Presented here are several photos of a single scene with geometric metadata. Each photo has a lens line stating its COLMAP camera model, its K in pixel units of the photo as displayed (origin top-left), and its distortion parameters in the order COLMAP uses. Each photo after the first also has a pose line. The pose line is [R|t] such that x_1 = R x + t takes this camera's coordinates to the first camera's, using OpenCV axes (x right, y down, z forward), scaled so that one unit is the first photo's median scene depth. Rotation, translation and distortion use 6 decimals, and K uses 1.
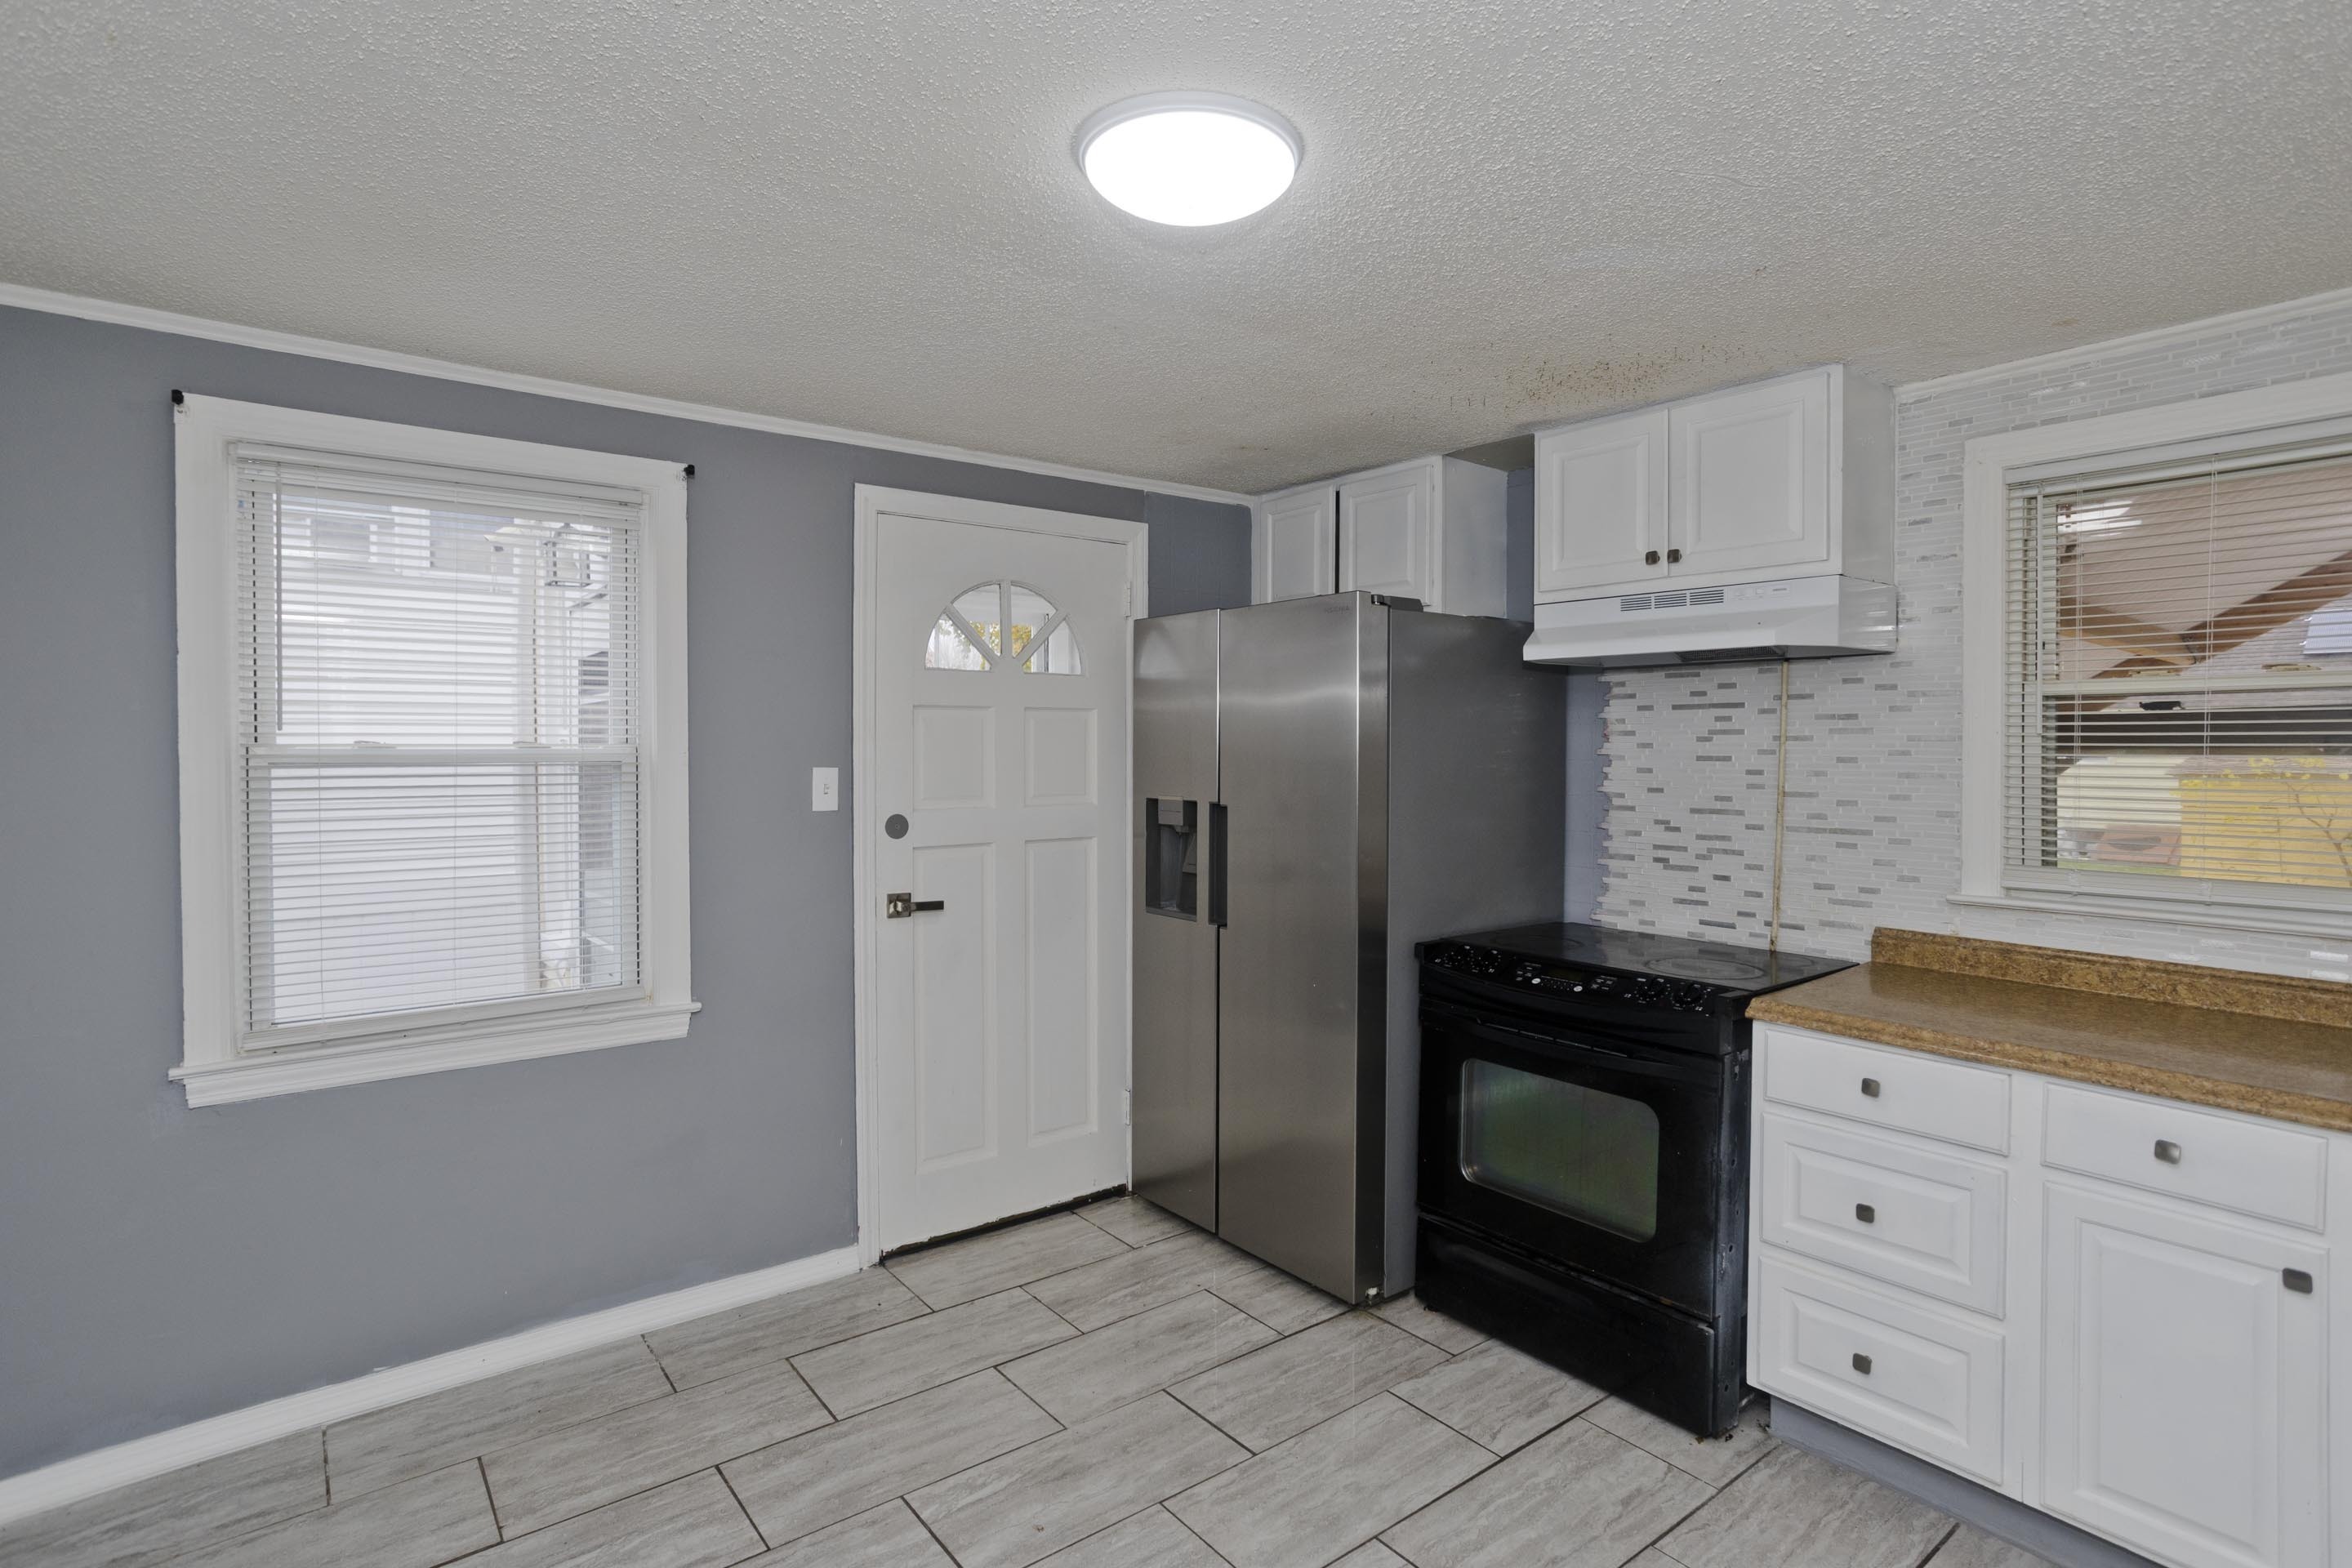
lens RADIAL K [[1121.5, 0, 1165.5], [0, 1121.5, 753.6], [0, 0, 1]] dist [-0.043437, 0.026639]
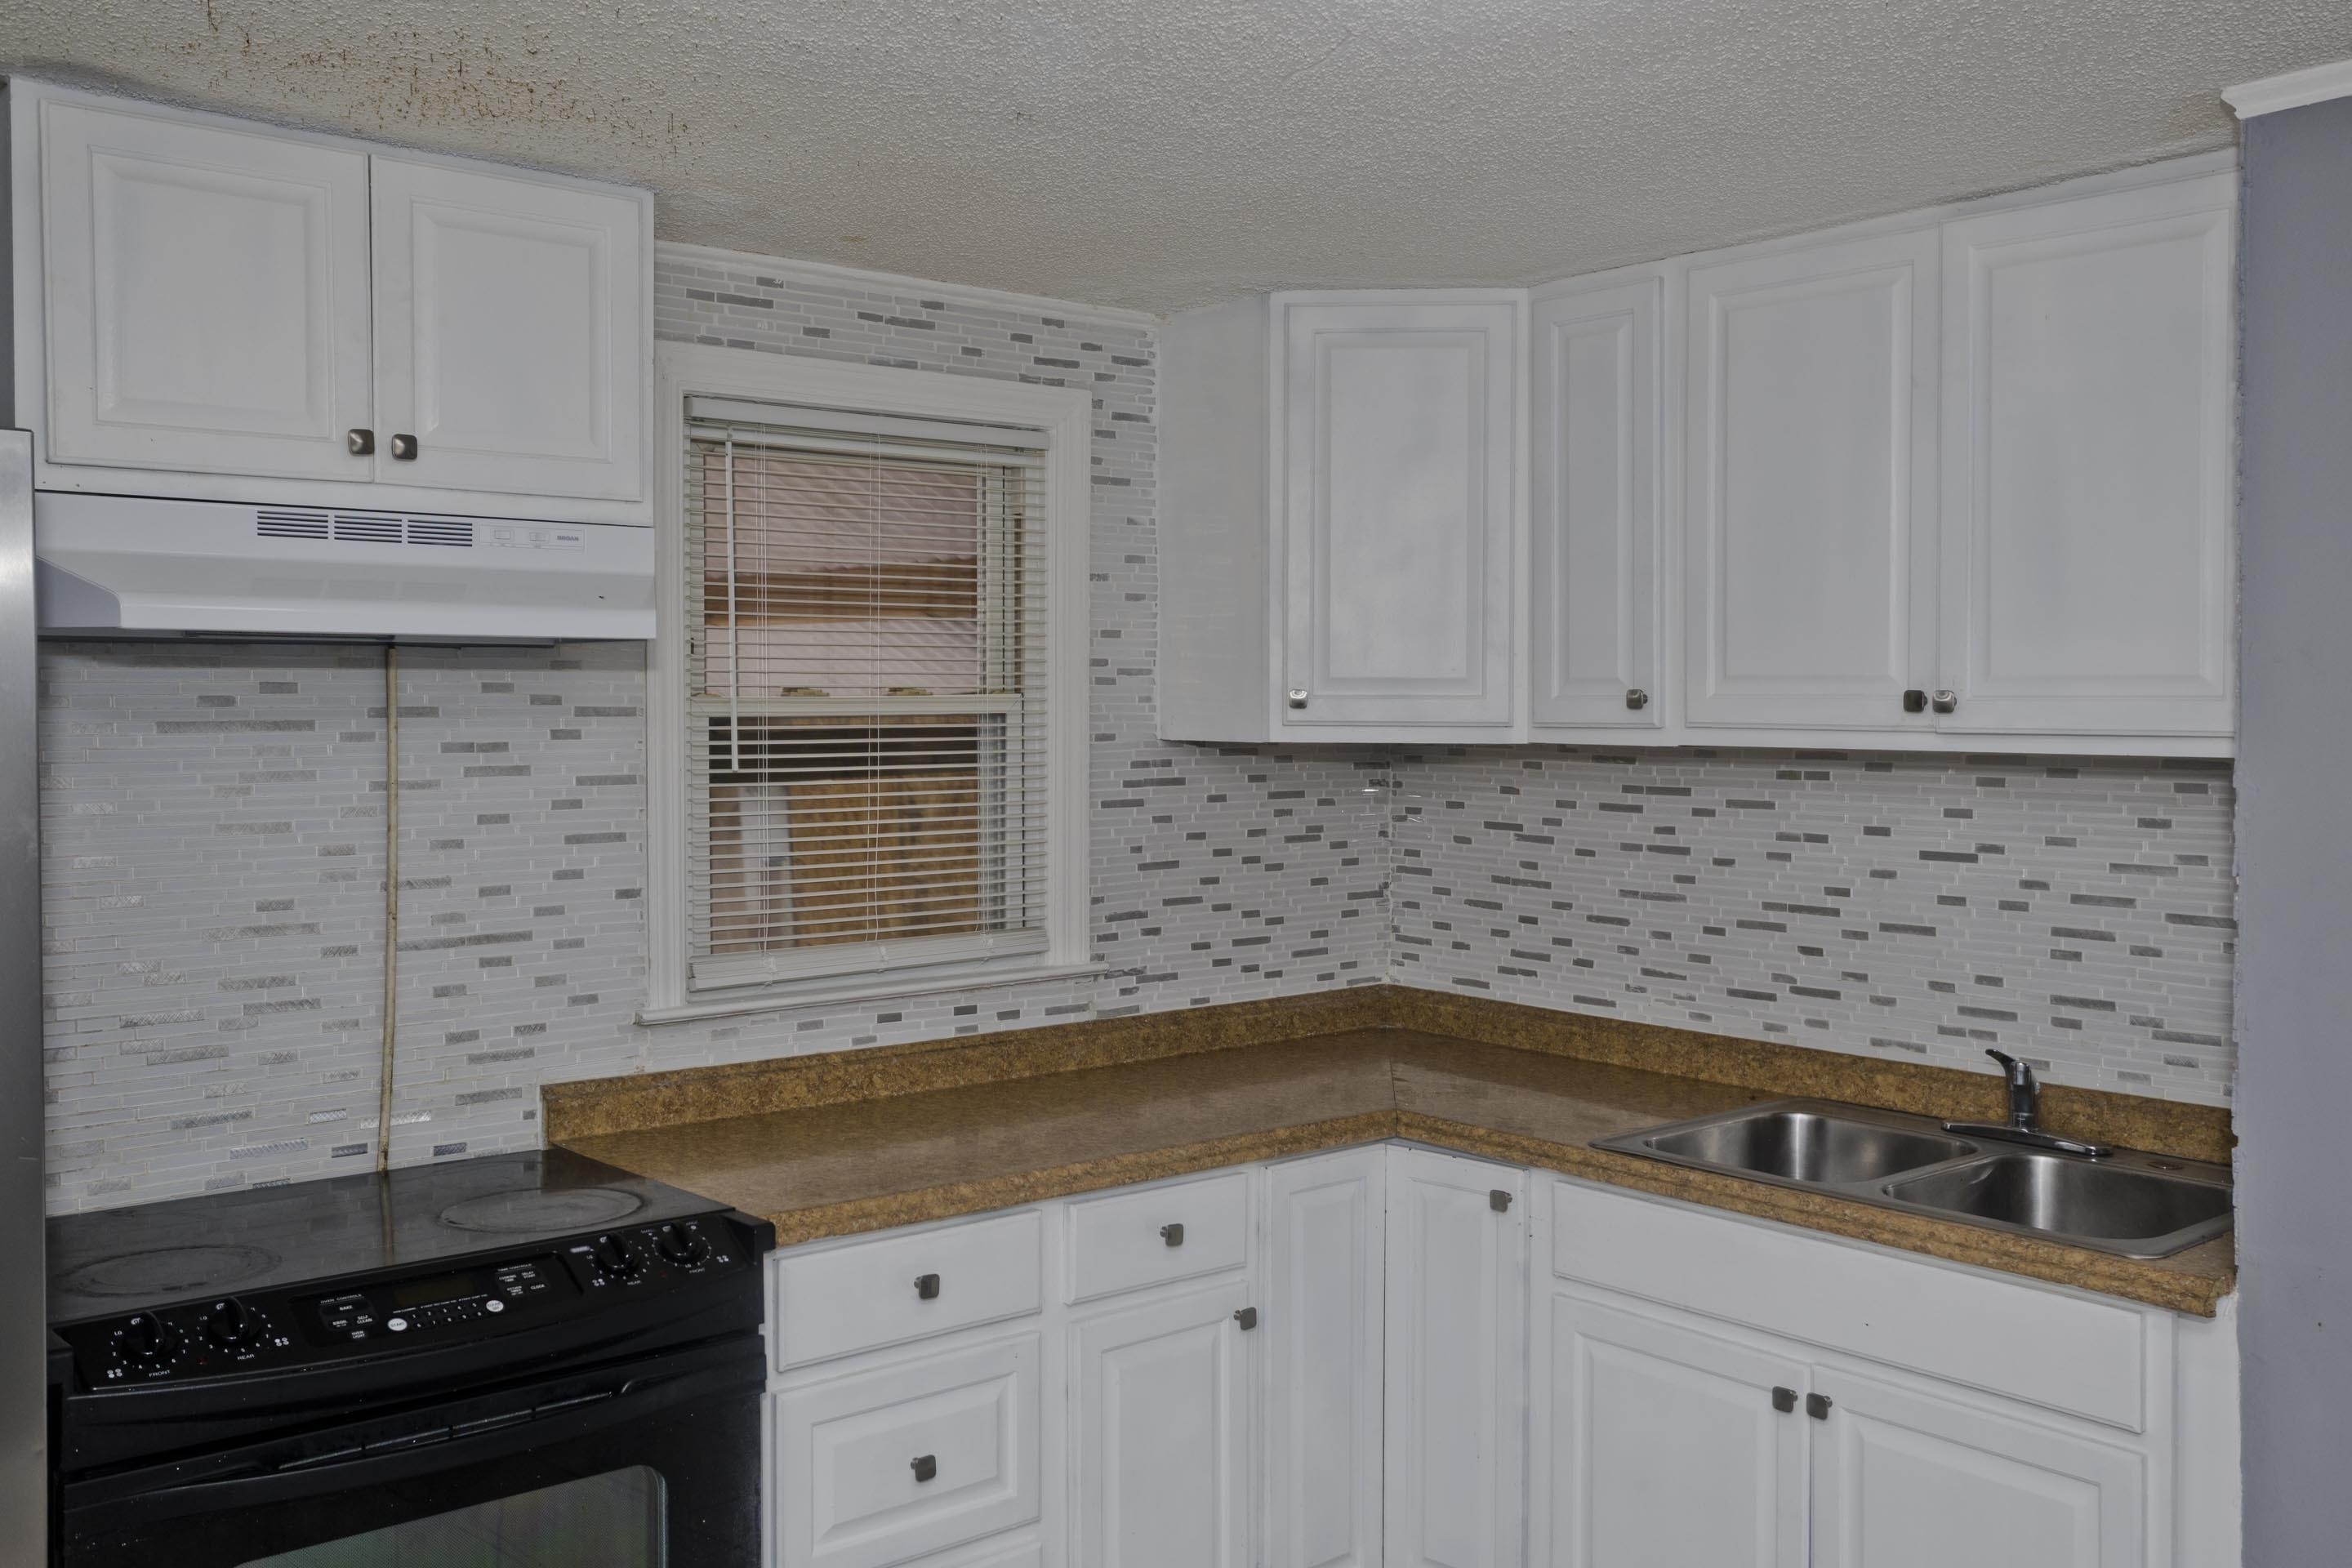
lens RADIAL K [[2222.4, 0, 1055.4], [0, 2222.4, 710.3], [0, 0, 1]] dist [-0.002603, 0.101130]
pose [[-0.005645, -0.013332, 0.999895, -0.606810], [0.014632, 0.999803, 0.013413, -0.066775], [-0.999877, 0.014707, -0.005448, 0.718735]]
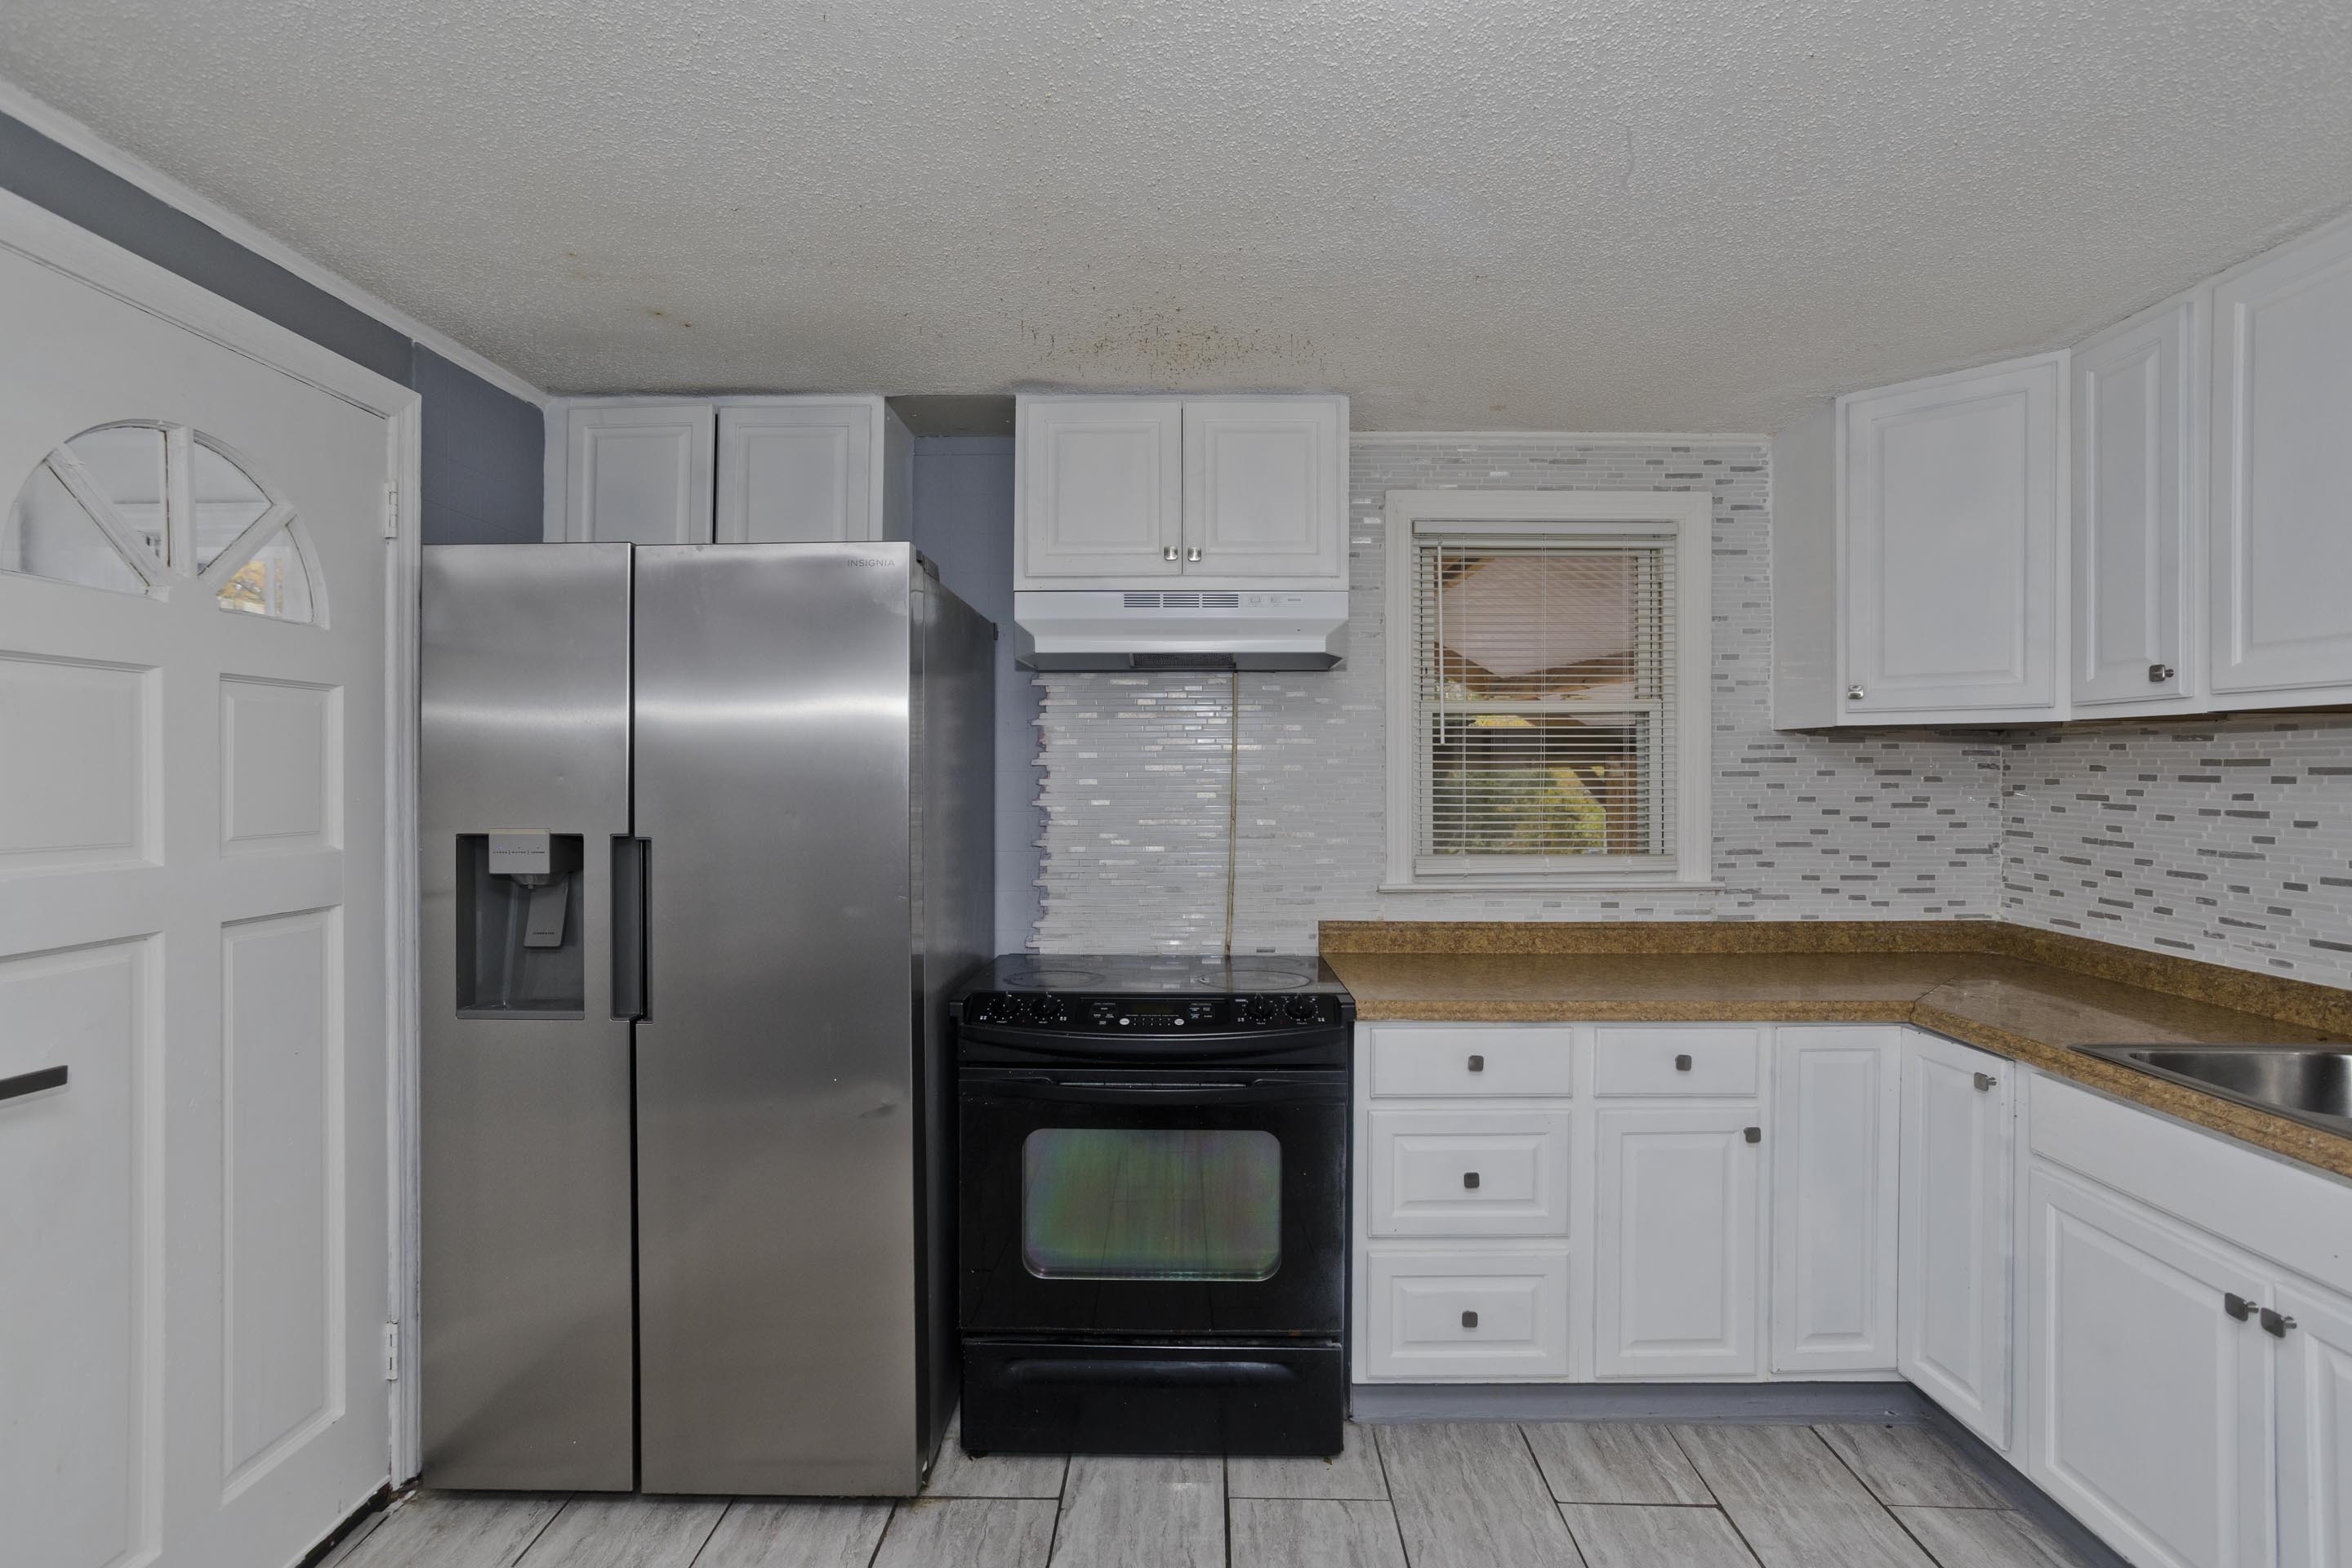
lens RADIAL K [[1125.1, 0, 1171.2], [0, 1125.1, 767.4], [0, 0, 1]] dist [-0.048371, 0.030055]
pose [[0.642100, 0.004090, 0.766610, -0.302249], [0.007897, 0.999897, -0.011948, 0.017844], [-0.766580, 0.013726, 0.642002, 0.399717]]
